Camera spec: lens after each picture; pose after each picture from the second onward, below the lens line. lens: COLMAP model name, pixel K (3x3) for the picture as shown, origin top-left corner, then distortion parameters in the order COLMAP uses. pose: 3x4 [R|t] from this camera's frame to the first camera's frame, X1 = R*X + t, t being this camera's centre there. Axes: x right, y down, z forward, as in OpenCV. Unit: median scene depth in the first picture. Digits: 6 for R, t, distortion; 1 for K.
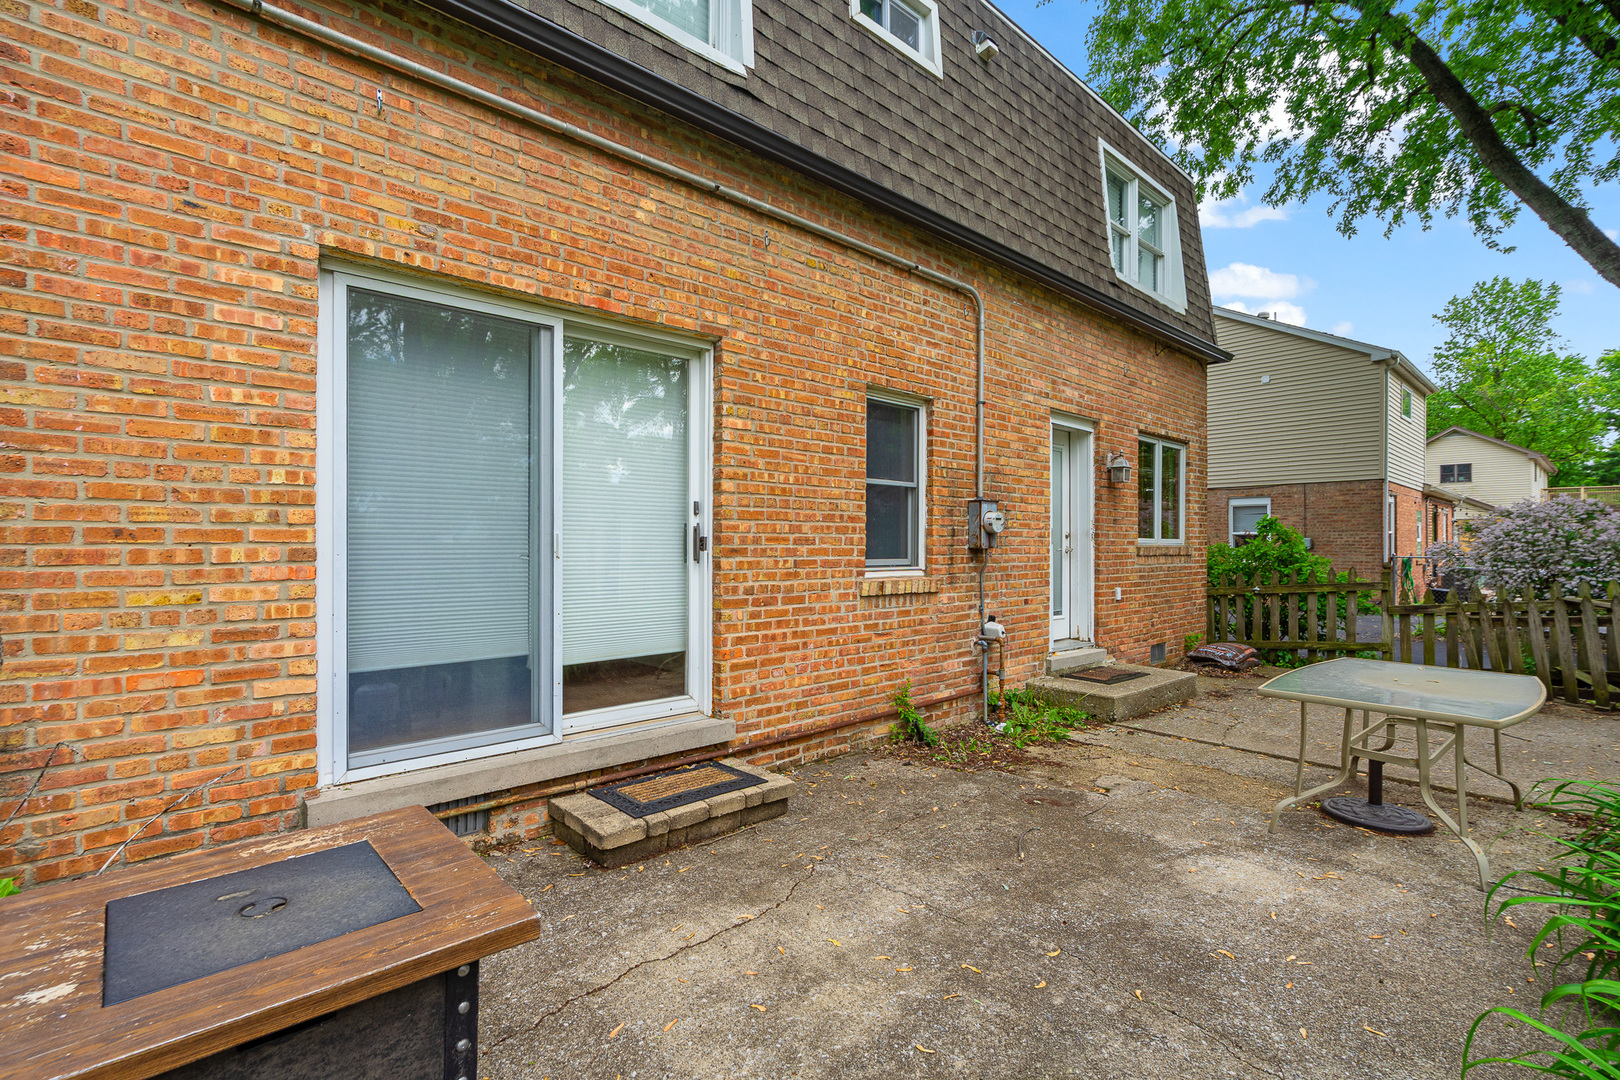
lens RADIAL K [[742.7, 0, 797.8], [0, 742.7, 539.6], [0, 0, 1]] dist [-0.001911, -0.000166]
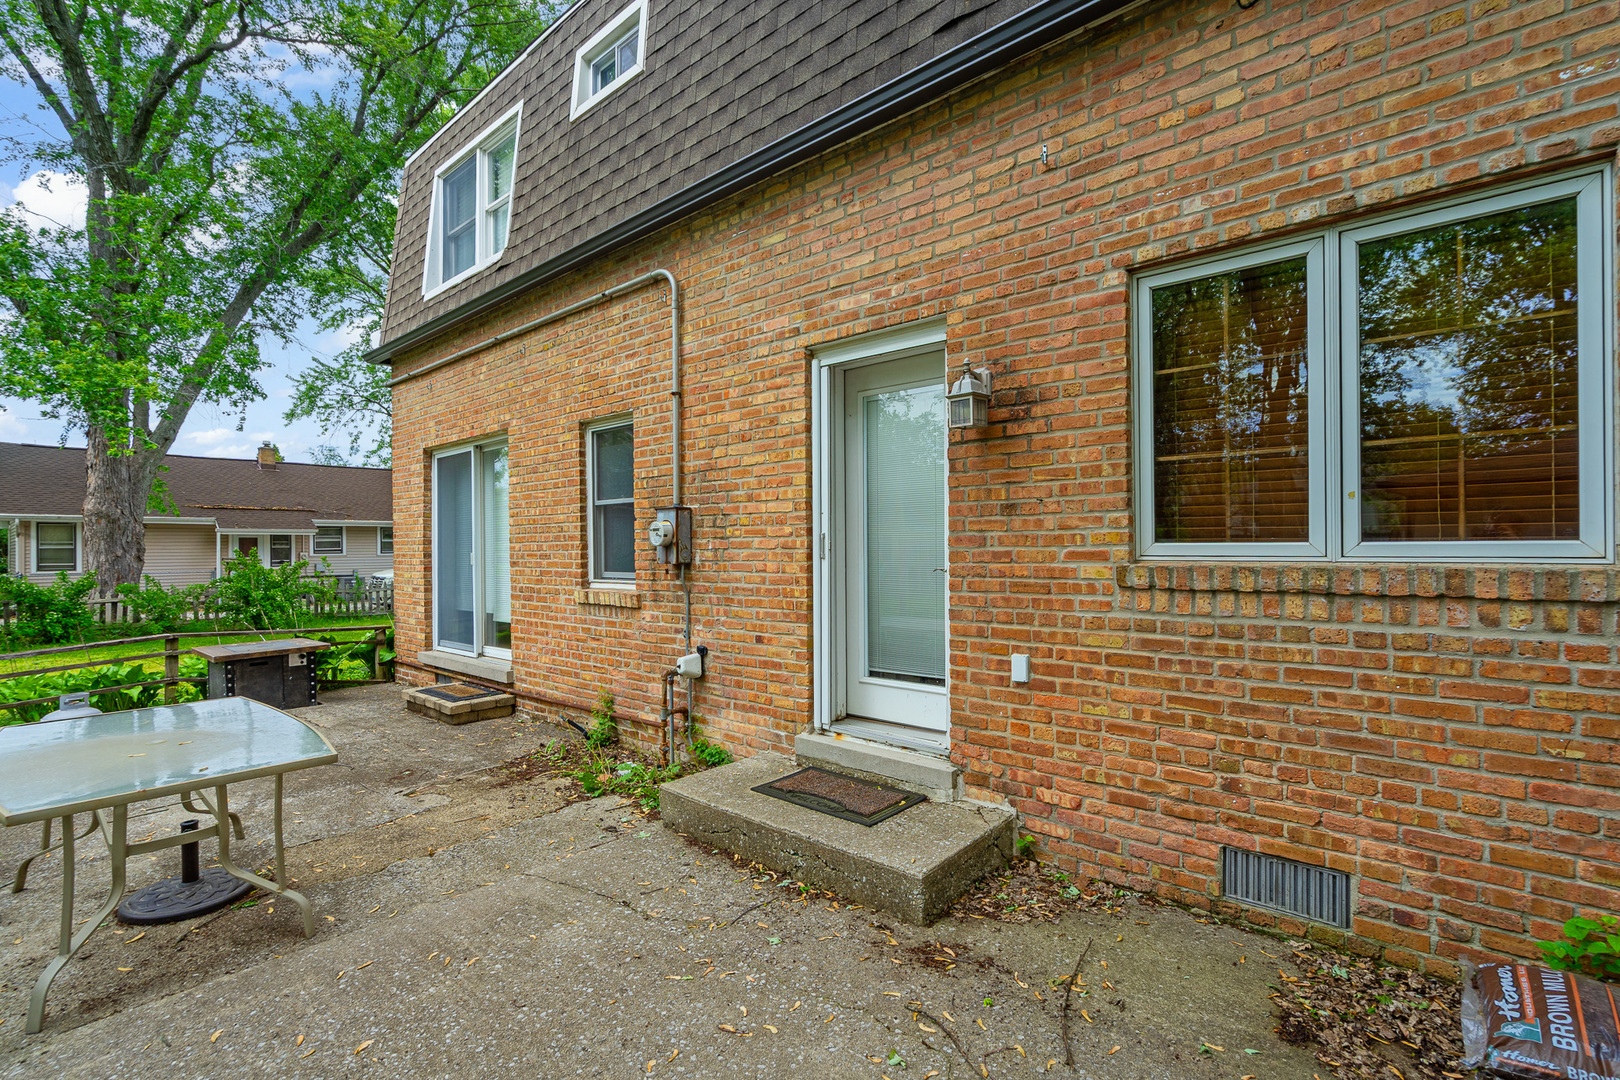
lens RADIAL K [[736.0, 0, 816.9], [0, 736.0, 547.0], [0, 0, 1]] dist [-0.001076, -0.000025]
pose [[0.118819, -0.005953, -0.992898, 1.303653], [0.015734, 0.999868, -0.004112, -0.001865], [0.992791, -0.015133, 0.118897, 1.244822]]
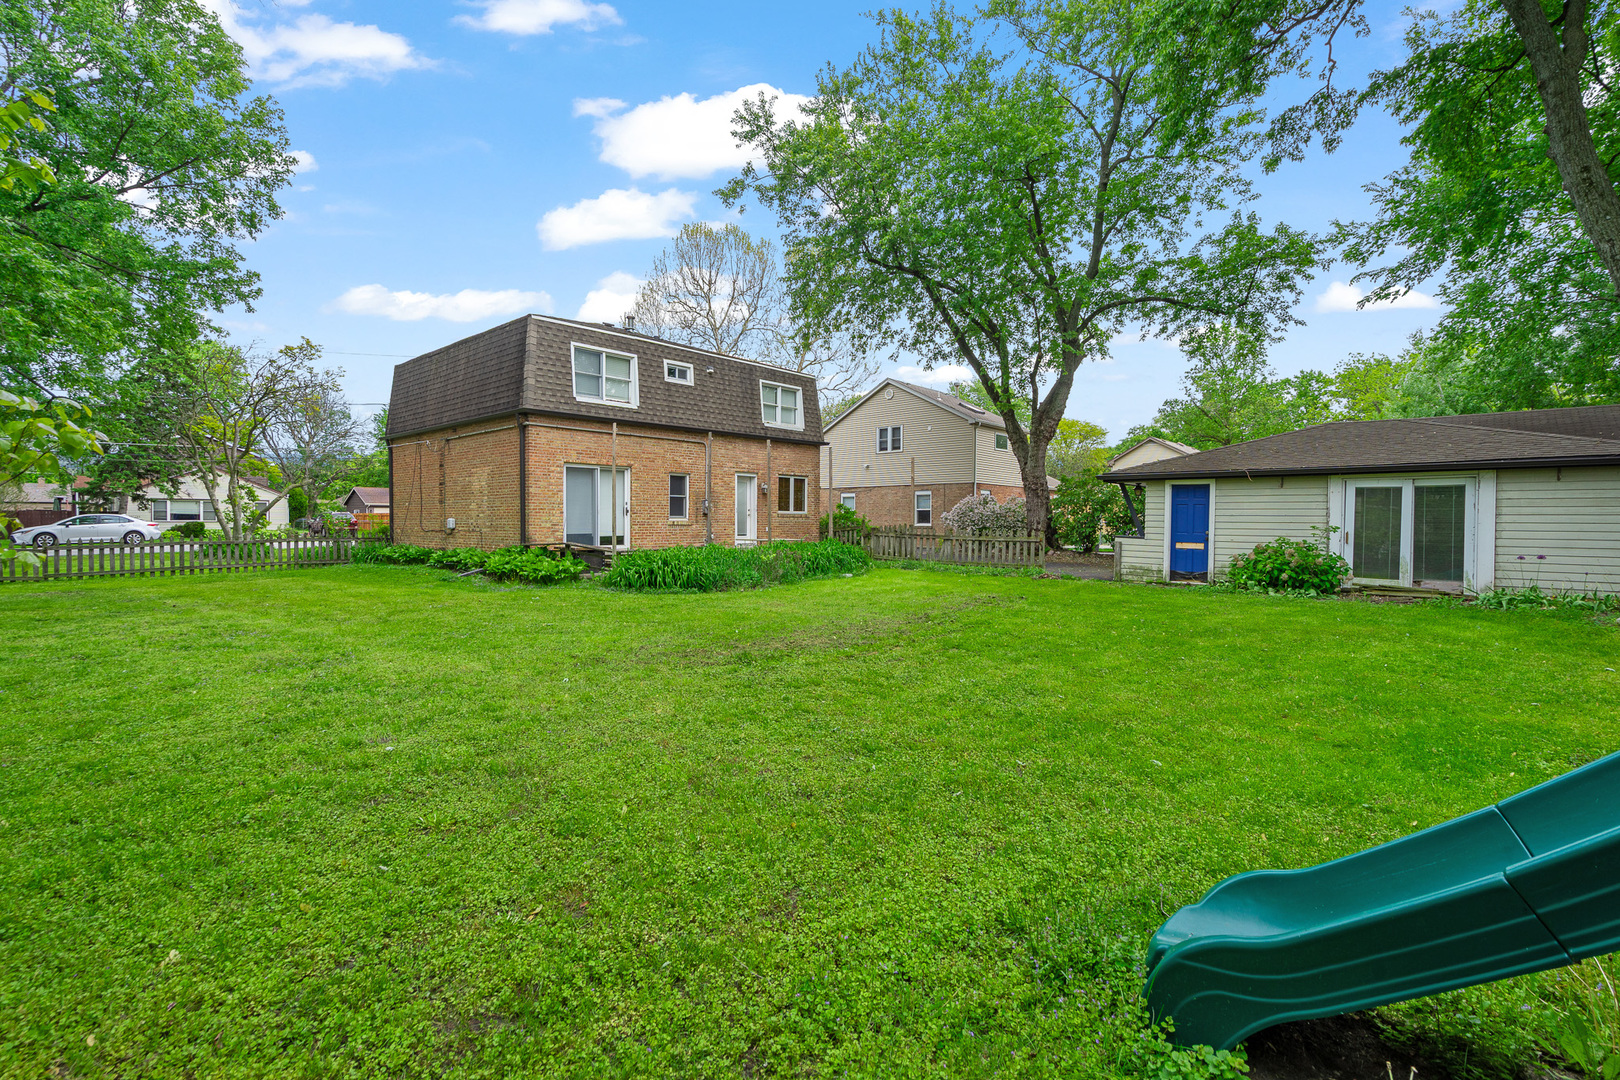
lens RADIAL K [[742.7, 0, 797.8], [0, 742.7, 539.6], [0, 0, 1]] dist [-0.001911, -0.000166]
pose [[0.995509, -0.002614, 0.094627, 0.404265], [-0.000409, 0.999490, 0.031915, 0.027320], [-0.094662, -0.031811, 0.995001, -3.075604]]
